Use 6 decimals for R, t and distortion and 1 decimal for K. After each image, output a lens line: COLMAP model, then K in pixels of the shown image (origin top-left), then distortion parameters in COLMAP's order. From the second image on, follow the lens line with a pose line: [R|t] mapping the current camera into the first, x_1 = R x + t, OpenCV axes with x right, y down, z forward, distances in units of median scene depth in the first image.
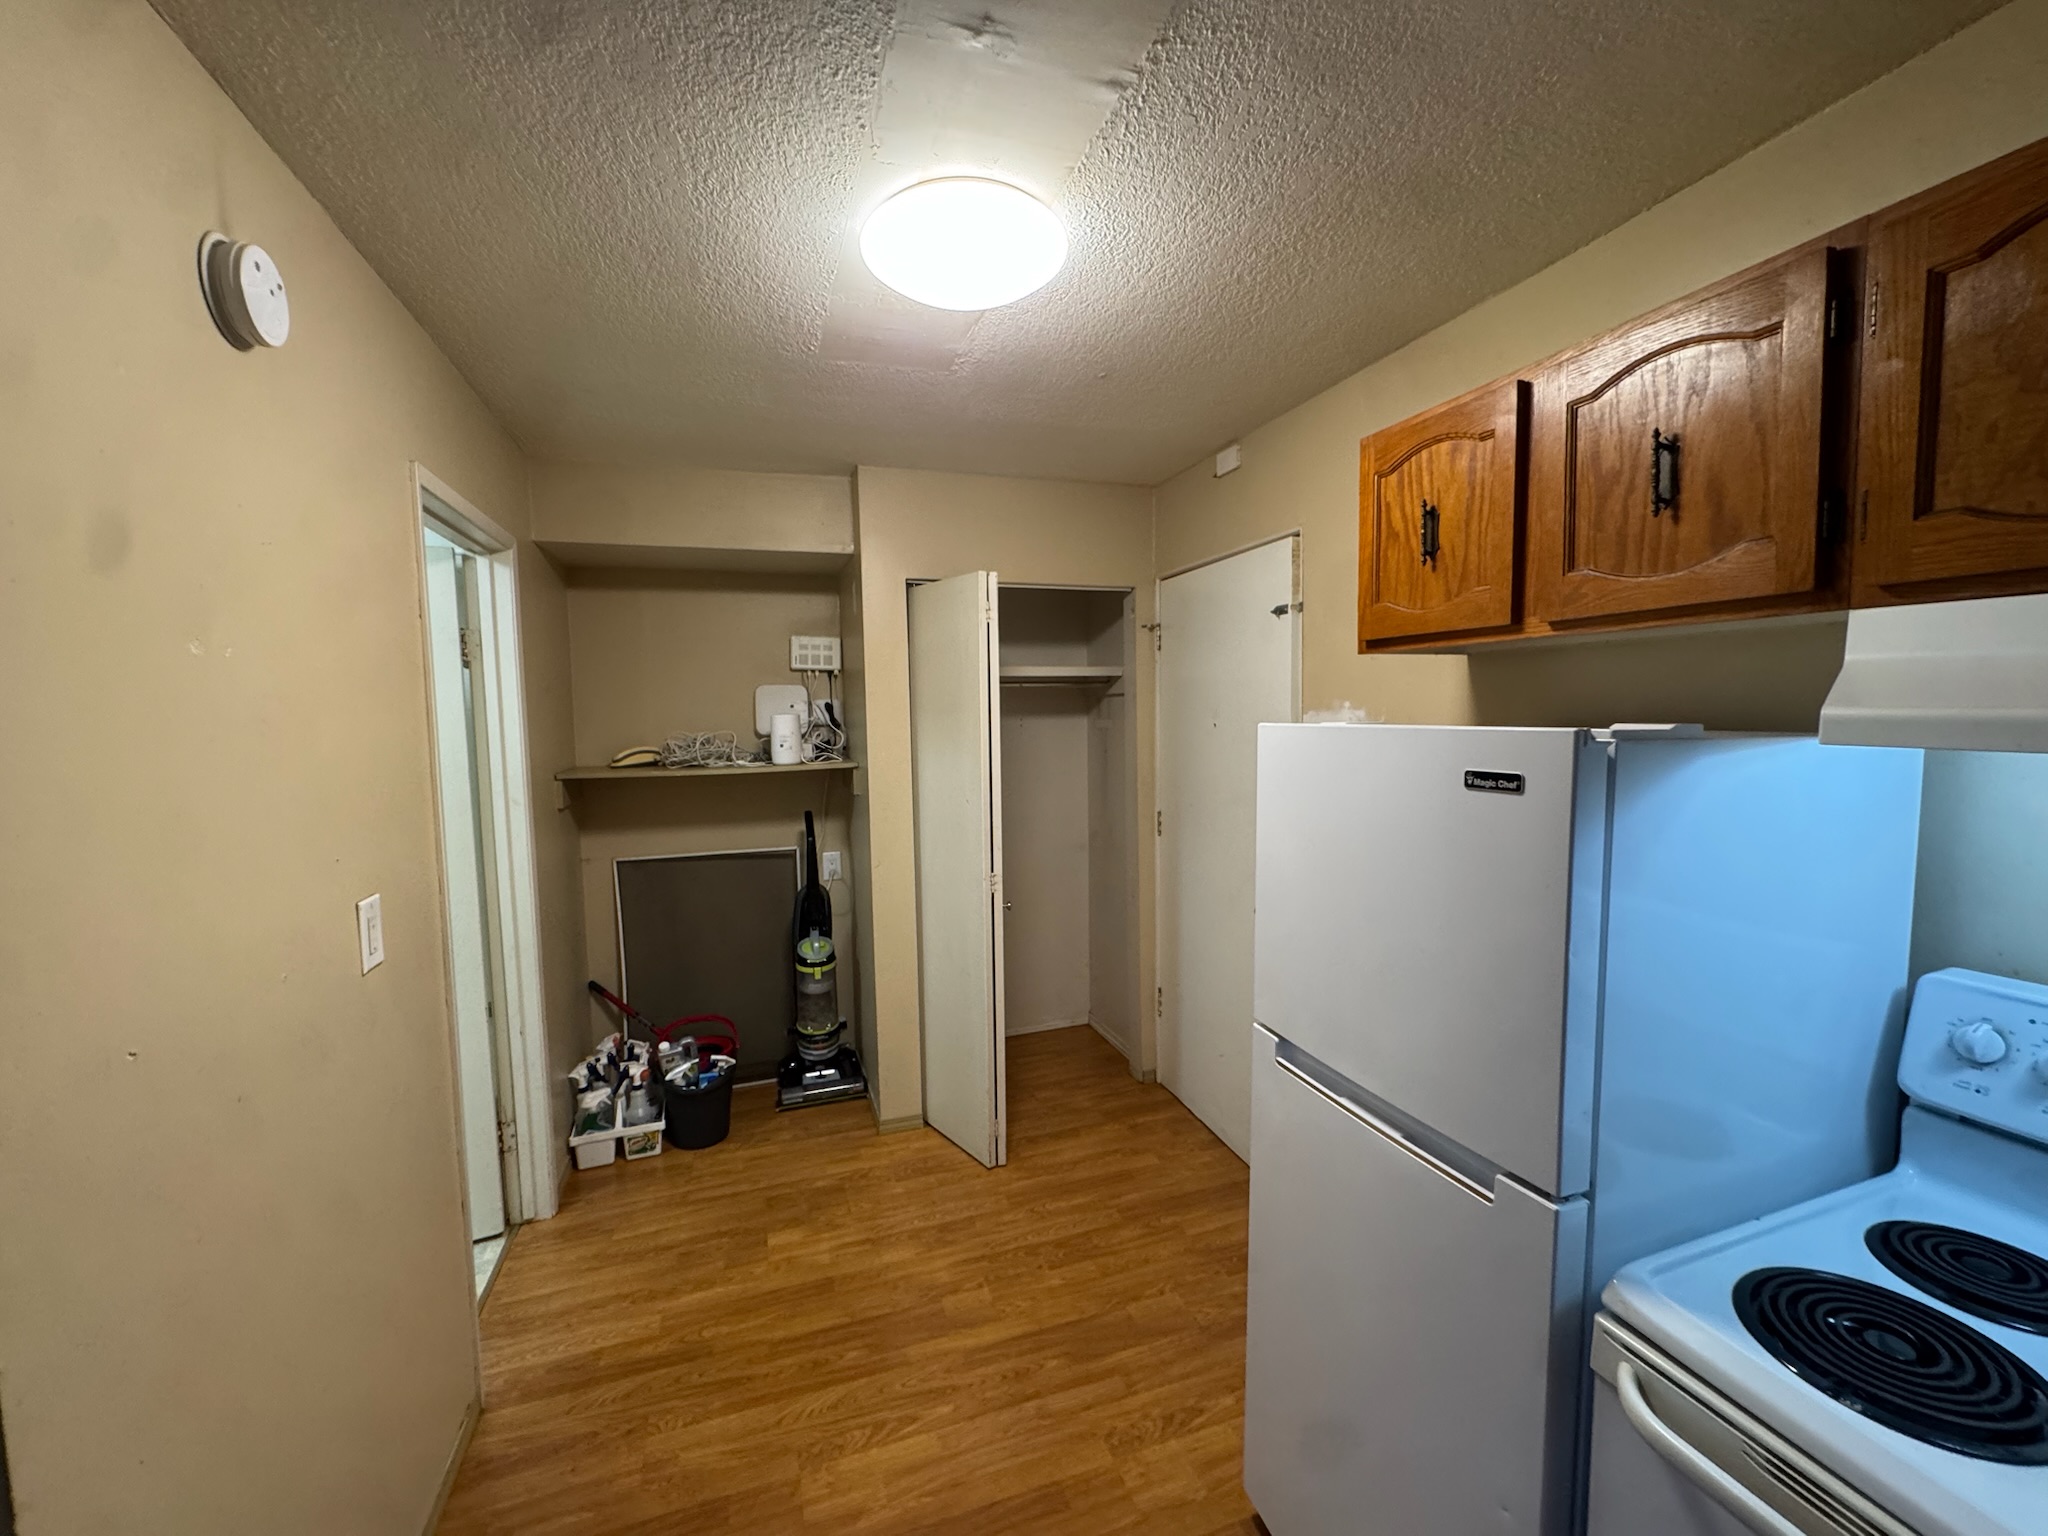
lens RADIAL K [[814.0, 0, 1023.2], [0, 814.0, 765.2], [0, 0, 1]] dist [-0.003453, 0.000288]
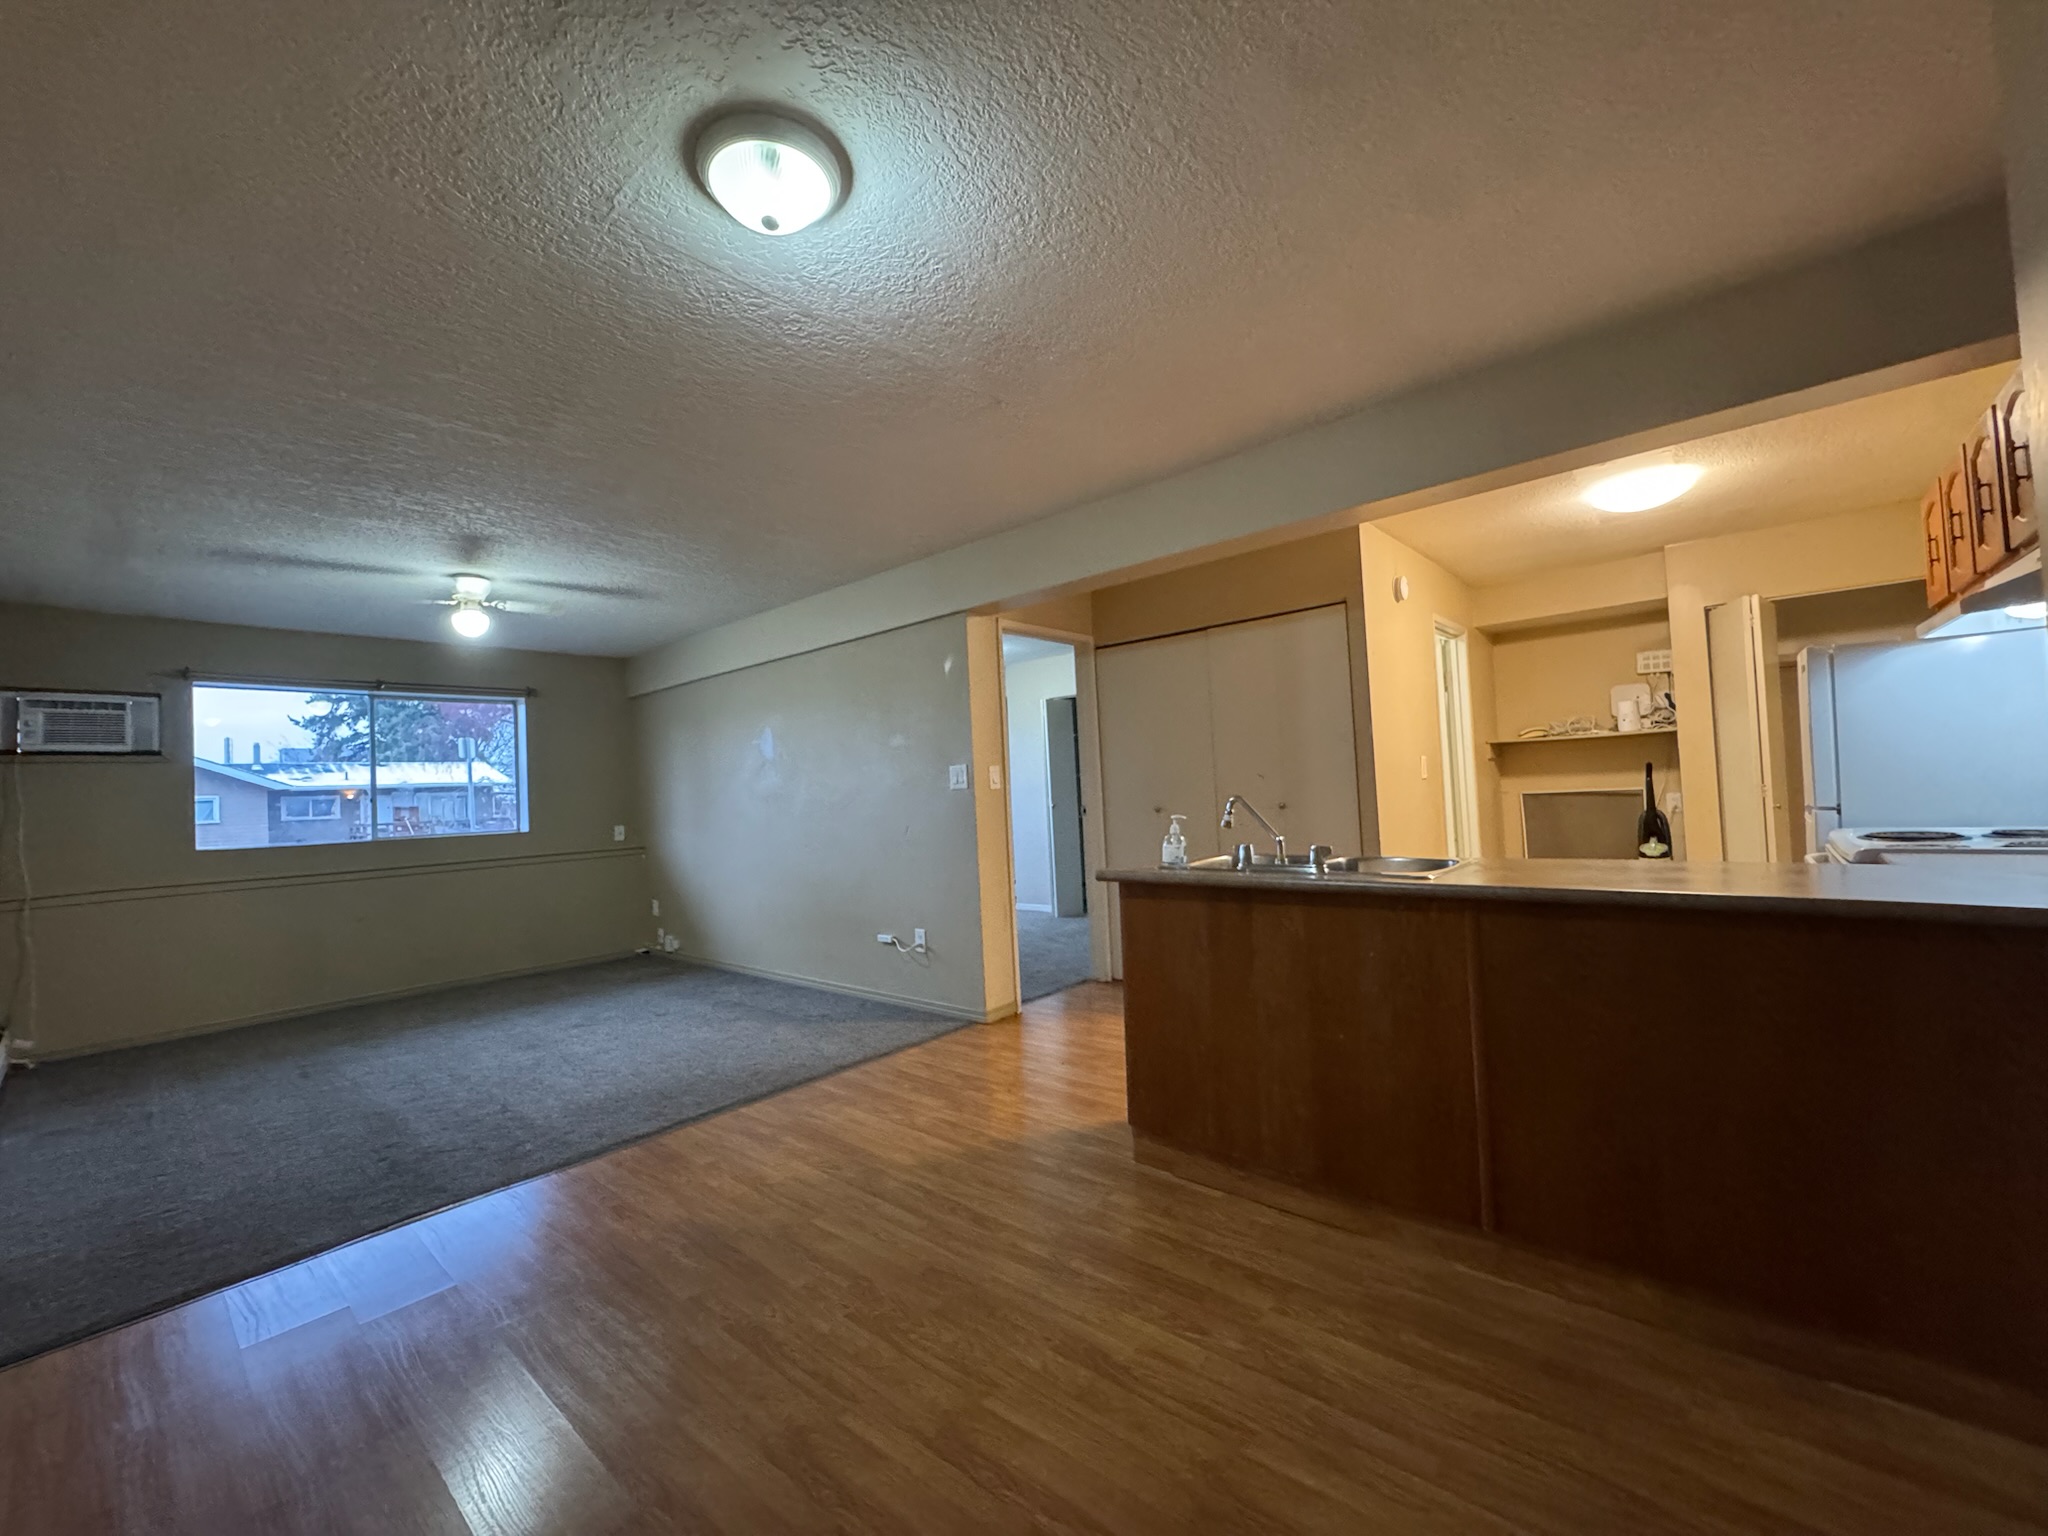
lens RADIAL K [[814.0, 0, 1022.1], [0, 814.0, 767.3], [0, 0, 1]] dist [-0.003453, 0.000288]
pose [[0.495430, -0.031641, -0.868071, 0.938723], [-0.018717, 0.998716, -0.047085, 0.307166], [0.868446, 0.039575, 0.494201, -1.549887]]
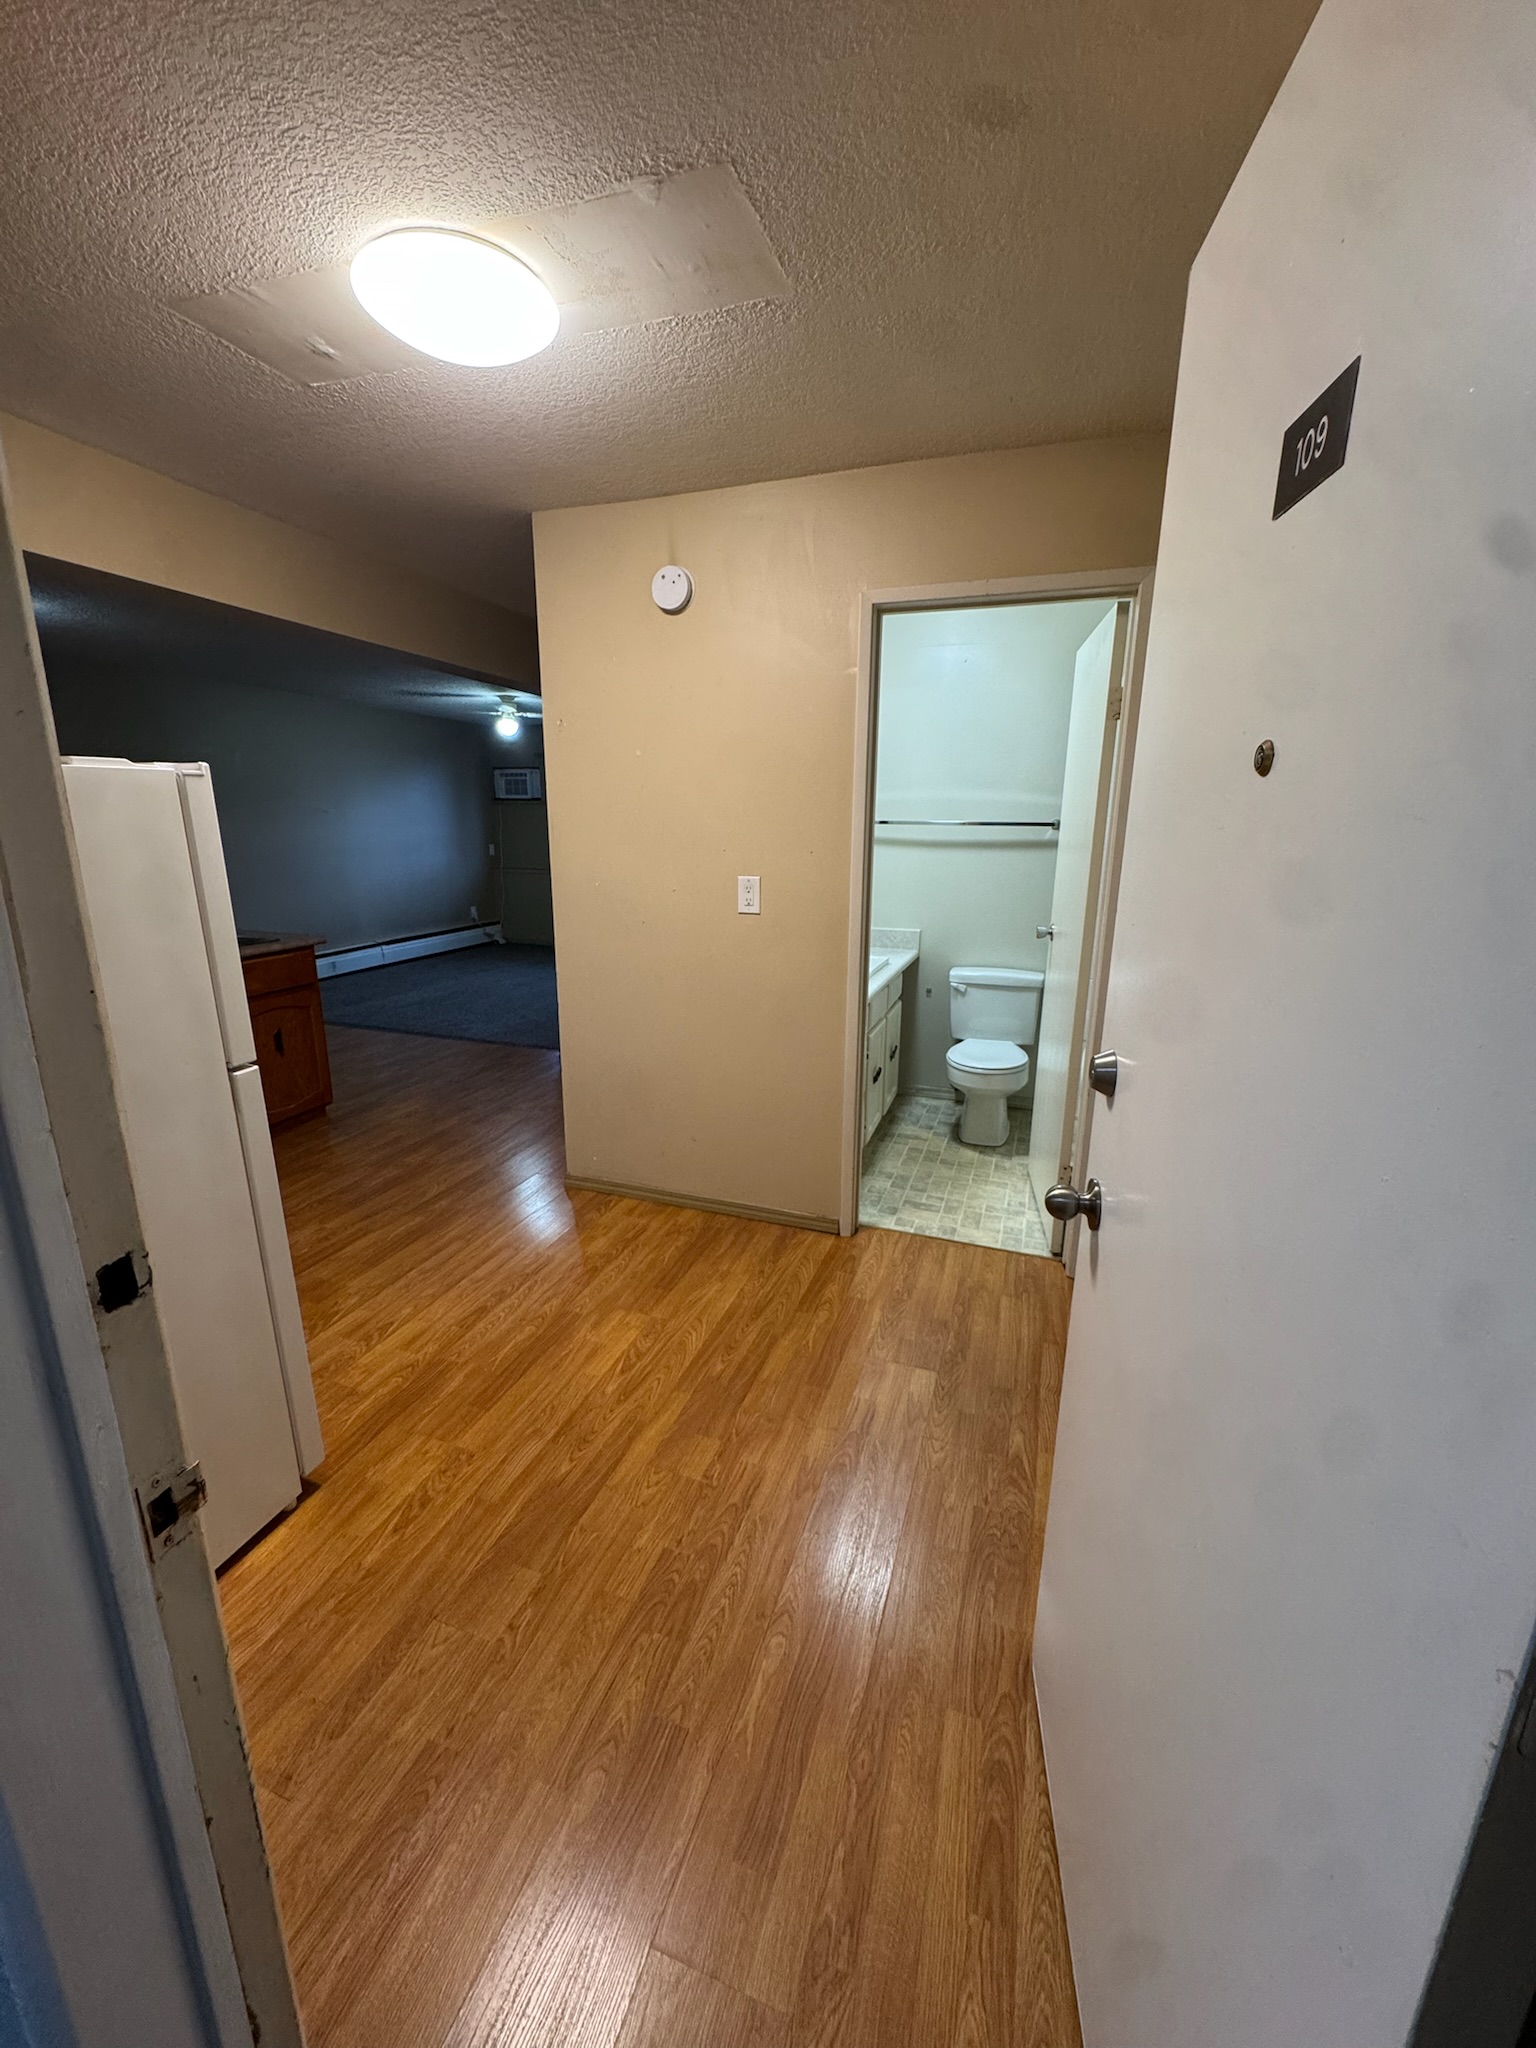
lens RADIAL K [[814.0, 0, 762.2], [0, 814.0, 1020.8], [0, 0, 1]] dist [-0.003453, 0.000288]
pose [[-0.623762, 0.199299, -0.755779, 0.549193], [-0.050708, 0.954590, 0.293575, -0.058864], [0.779968, 0.221445, -0.585331, 1.758531]]
